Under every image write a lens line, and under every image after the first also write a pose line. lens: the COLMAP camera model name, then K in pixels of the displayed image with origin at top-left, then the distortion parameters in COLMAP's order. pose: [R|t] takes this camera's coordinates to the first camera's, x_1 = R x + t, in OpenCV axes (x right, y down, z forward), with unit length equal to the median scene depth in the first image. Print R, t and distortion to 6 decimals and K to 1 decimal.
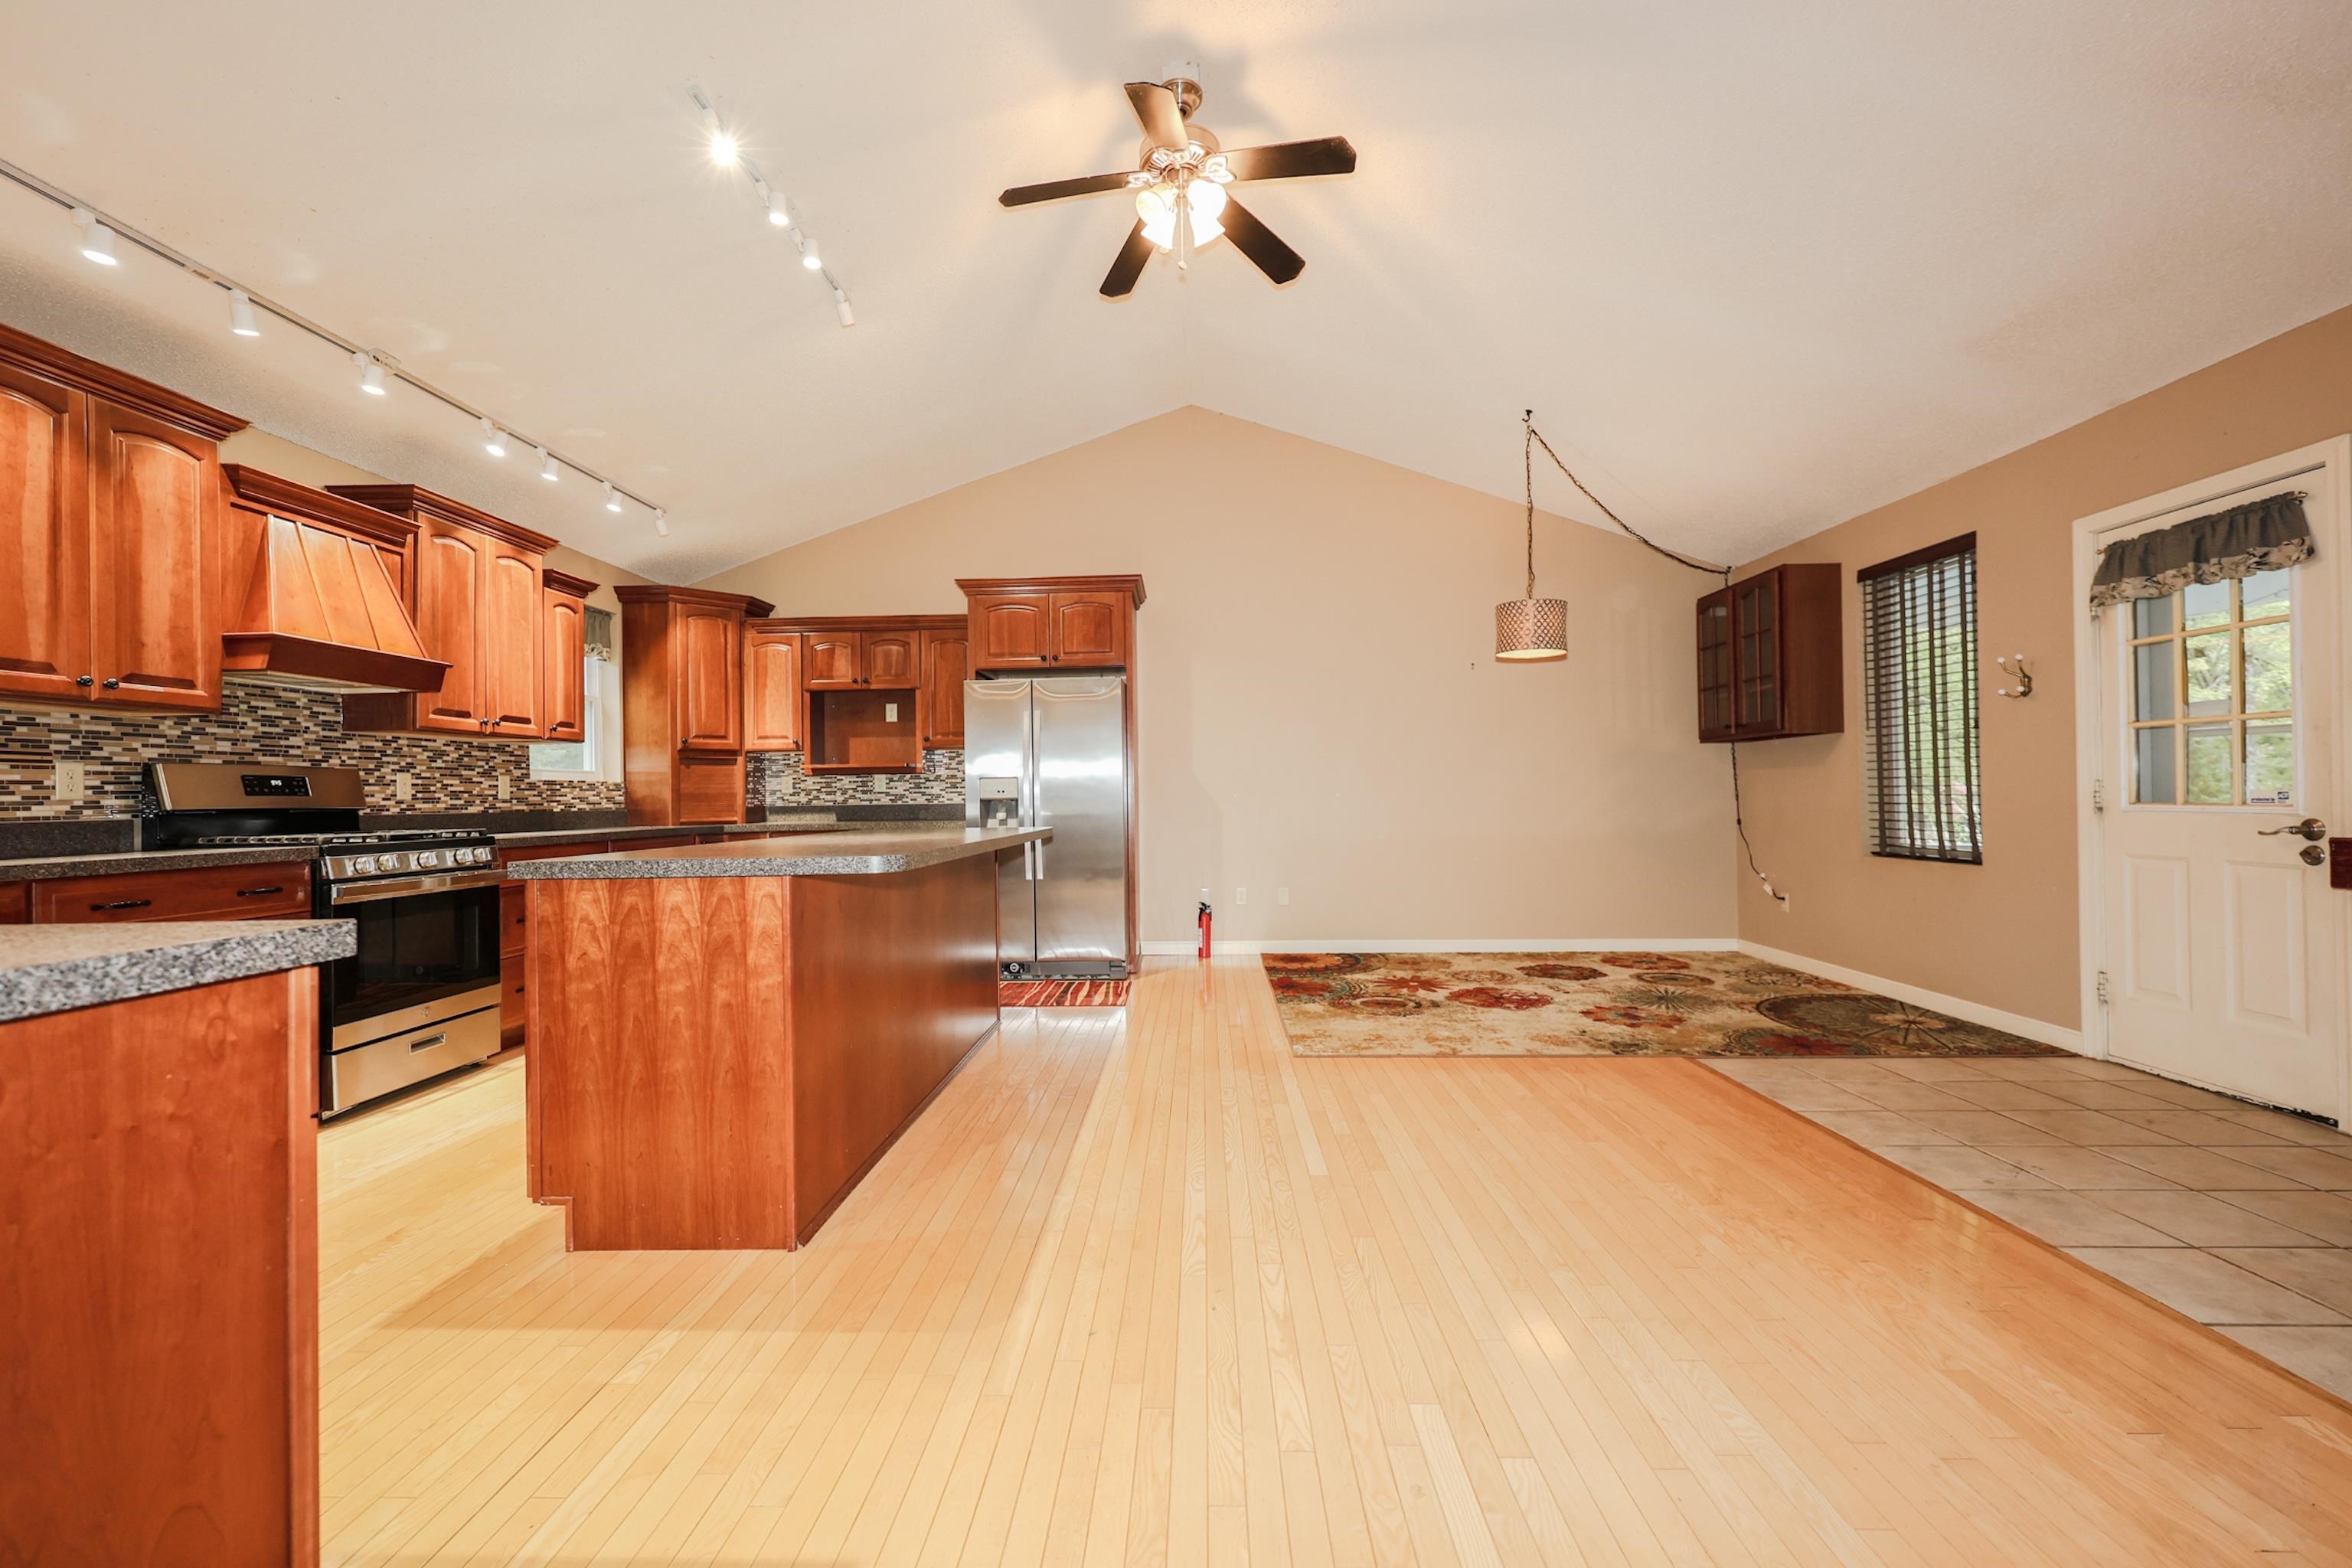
lens RADIAL K [[946.7, 0, 1178.2], [0, 946.7, 789.0], [0, 0, 1]] dist [0.001544, 0.000289]
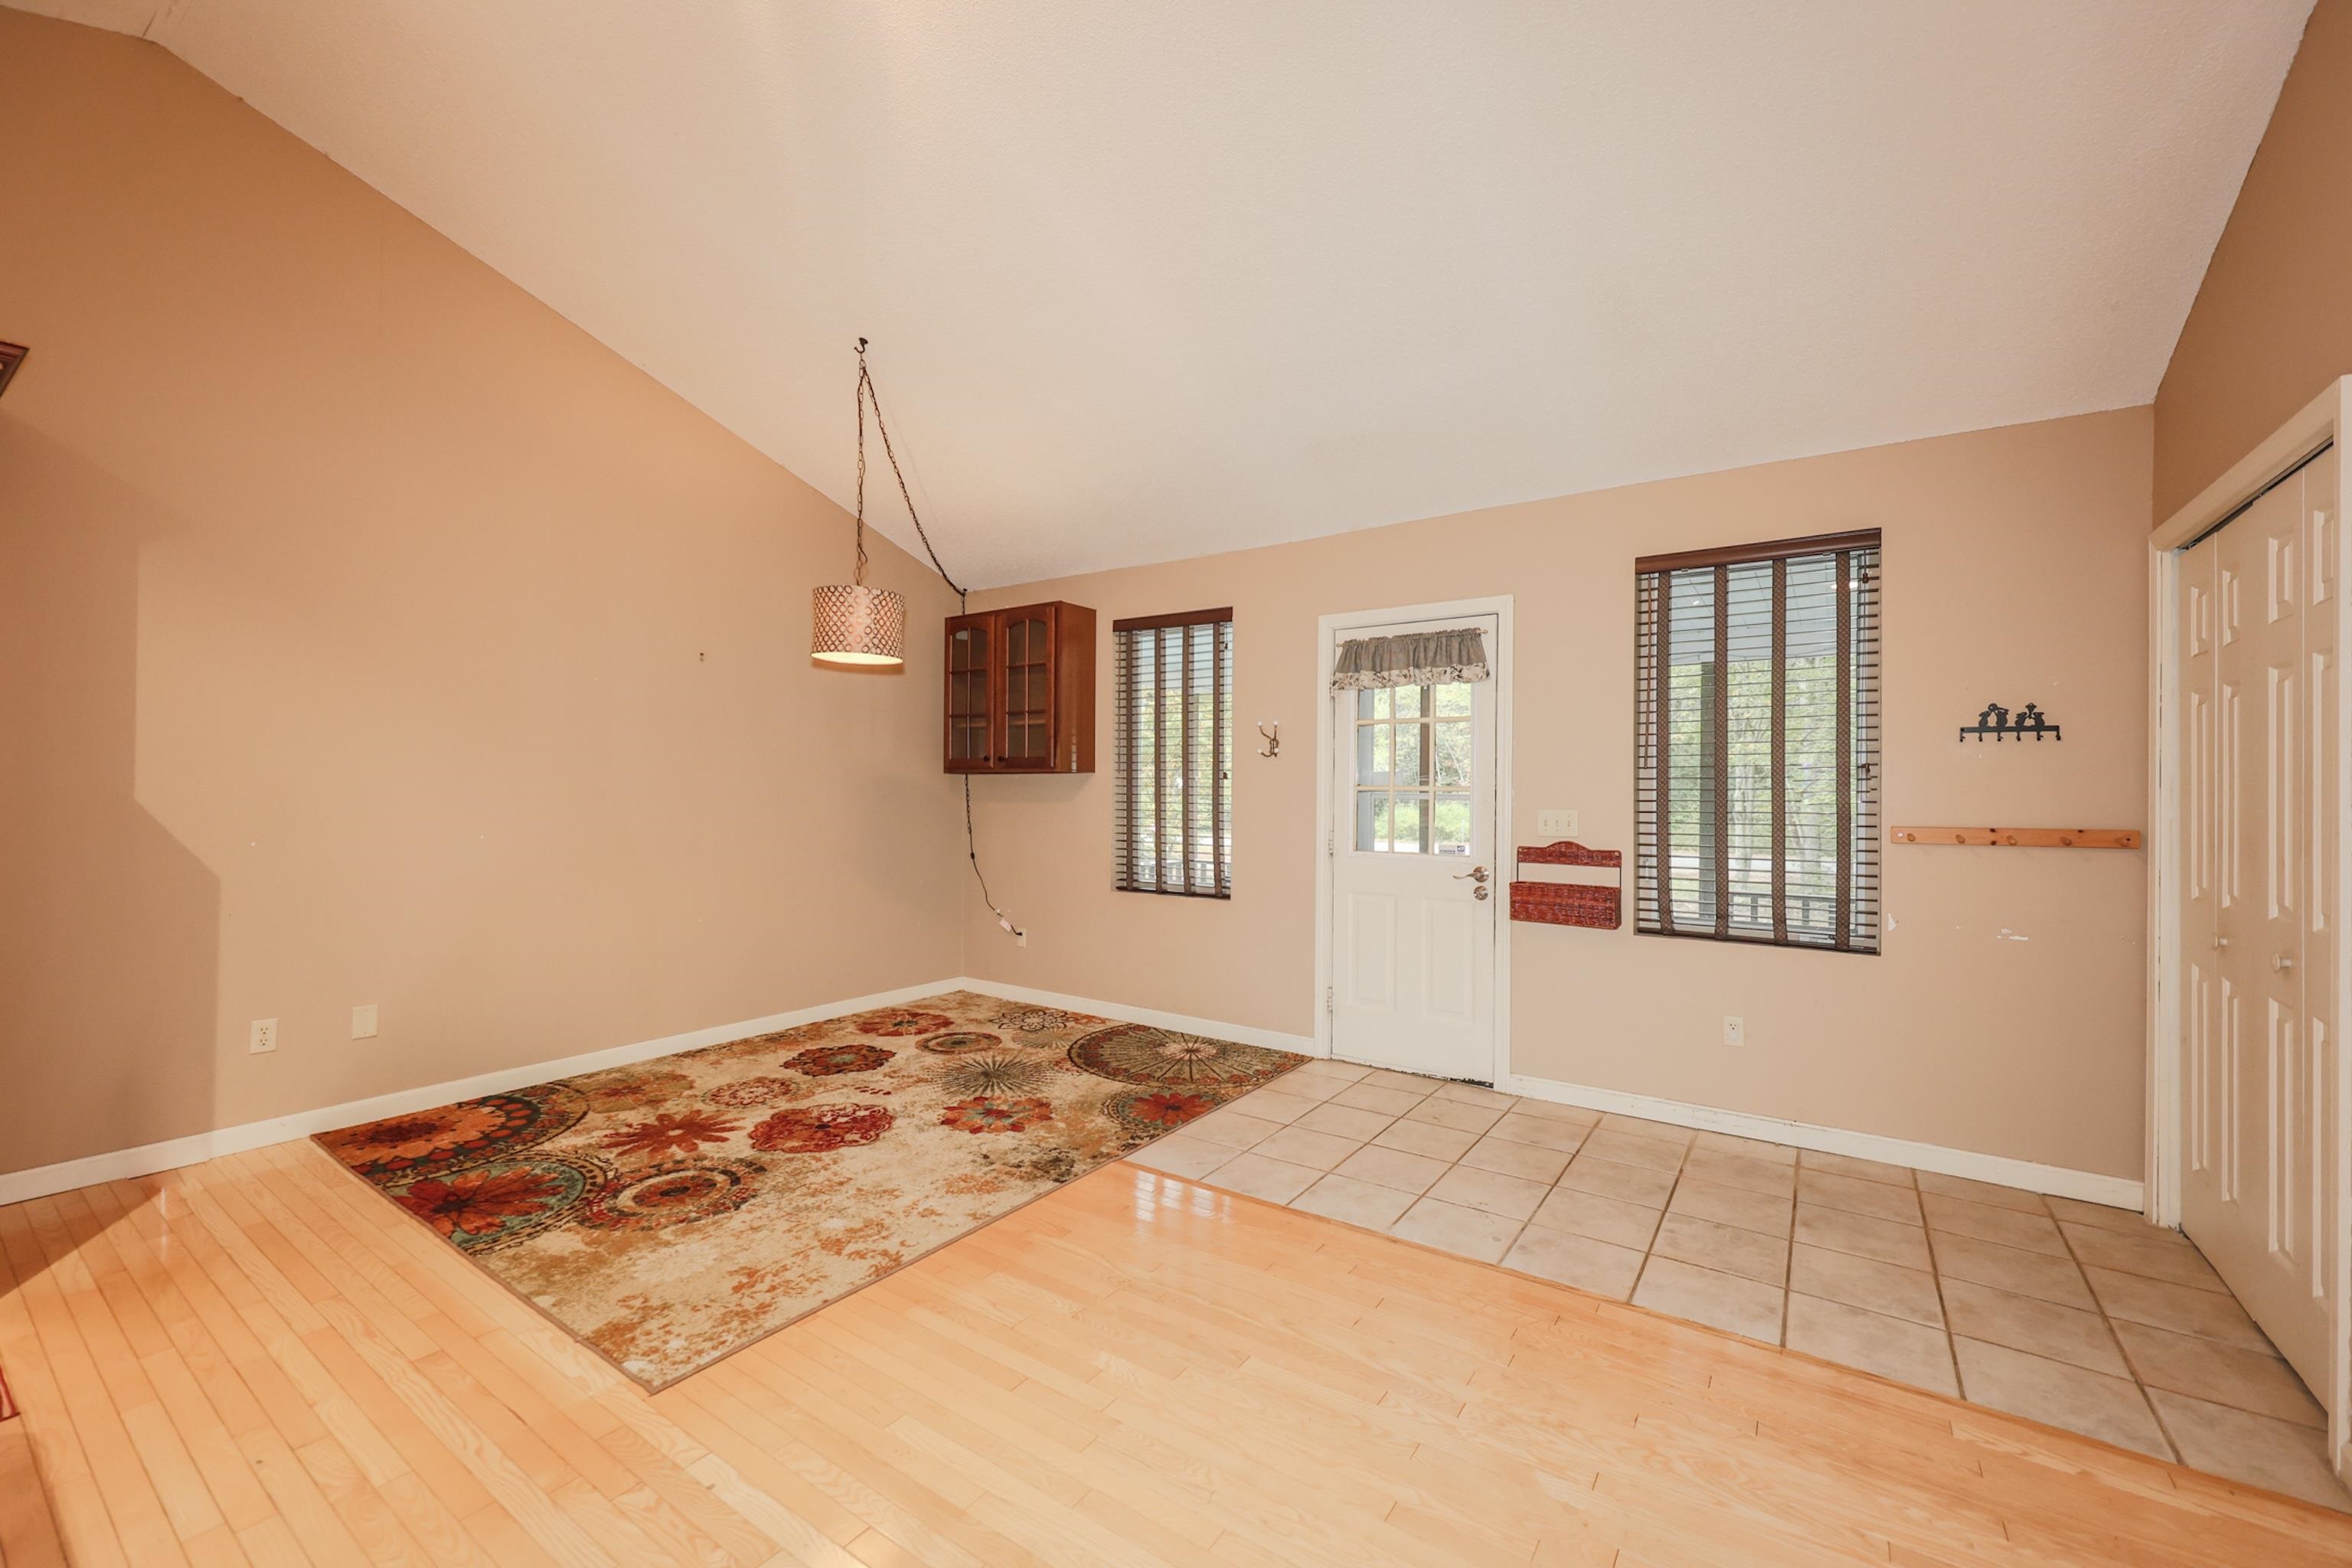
lens RADIAL K [[946.7, 0, 1178.2], [0, 946.7, 789.0], [0, 0, 1]] dist [0.001544, 0.000289]
pose [[0.551046, 0.015443, 0.834332, -0.140888], [-0.018906, 0.999803, -0.006019, -0.045843], [-0.834261, -0.012457, 0.551230, 0.429998]]
